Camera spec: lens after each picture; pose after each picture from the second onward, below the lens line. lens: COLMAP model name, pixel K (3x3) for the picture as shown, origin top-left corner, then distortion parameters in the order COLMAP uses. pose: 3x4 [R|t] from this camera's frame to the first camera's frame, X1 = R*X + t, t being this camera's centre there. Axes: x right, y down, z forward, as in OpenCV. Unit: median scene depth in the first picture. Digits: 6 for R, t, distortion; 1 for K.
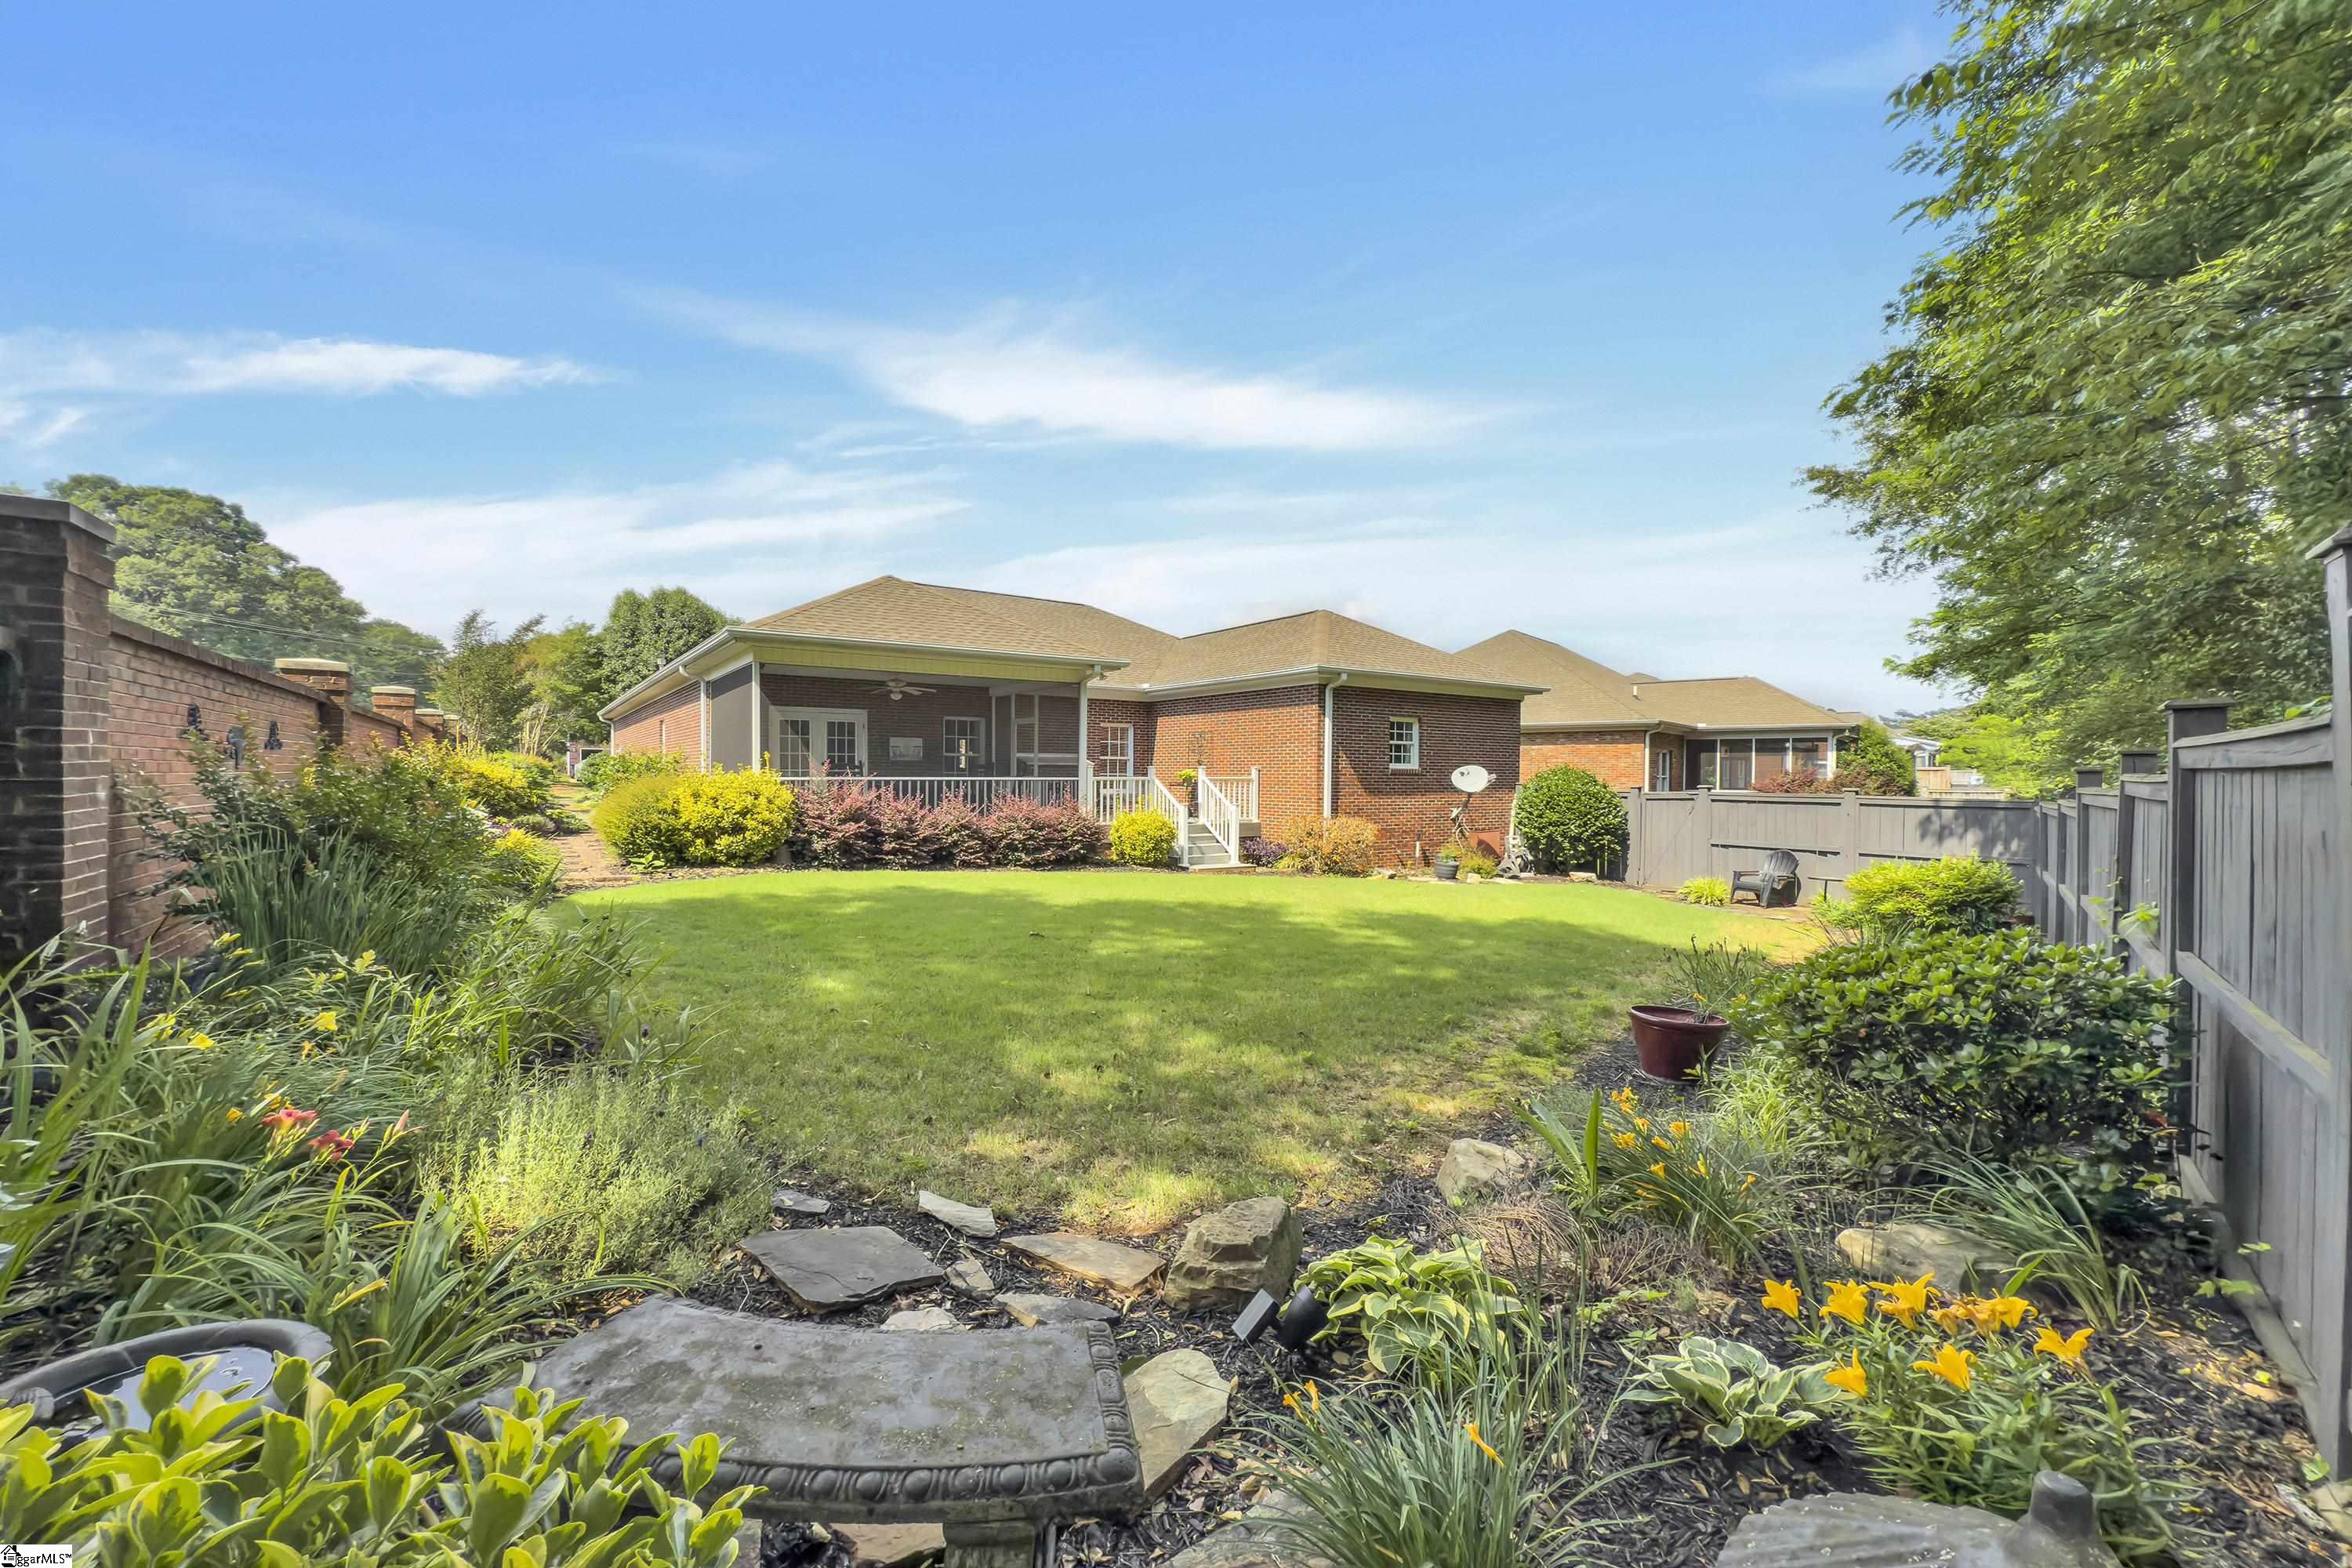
lens RADIAL K [[938.3, 0, 1206.0], [0, 938.3, 779.1], [0, 0, 1]] dist [0.007190, 0.000256]
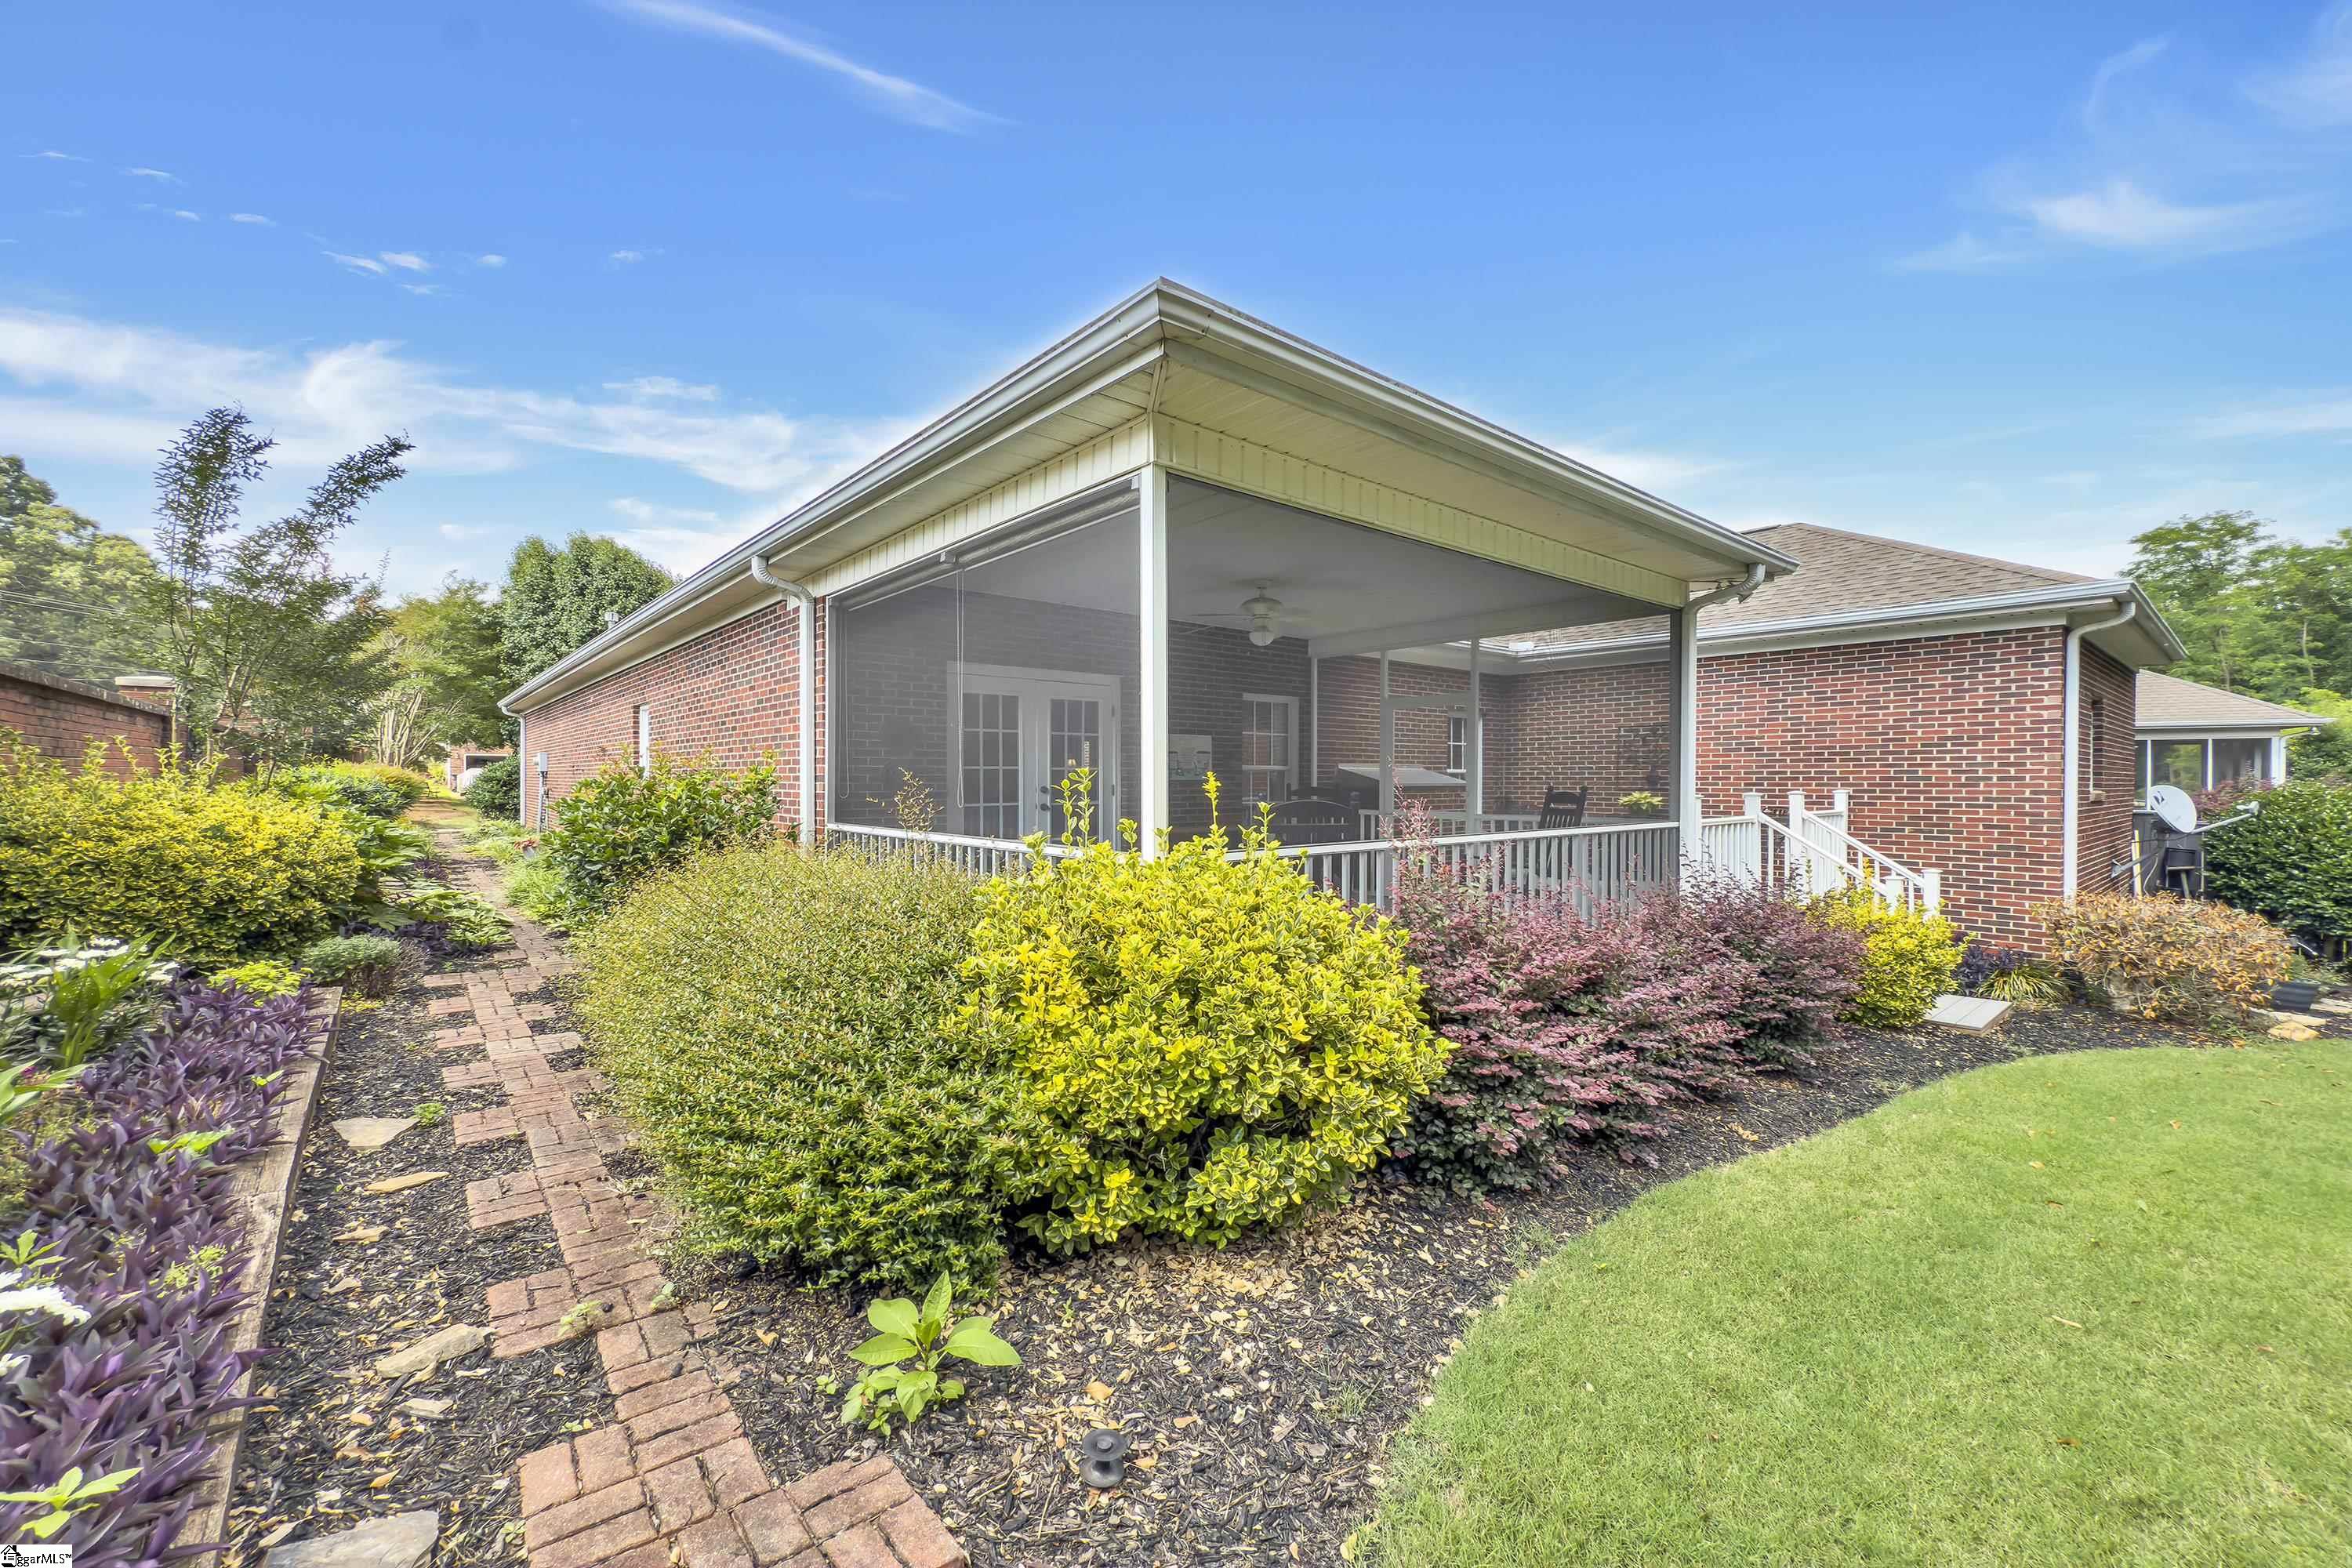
lens RADIAL K [[938.3, 0, 1206.0], [0, 938.3, 779.1], [0, 0, 1]] dist [0.007190, 0.000256]
pose [[0.996507, -0.003272, 0.083446, -0.163157], [0.003624, 0.999985, -0.004071, -0.008569], [-0.083431, 0.004359, 0.996504, 0.235390]]
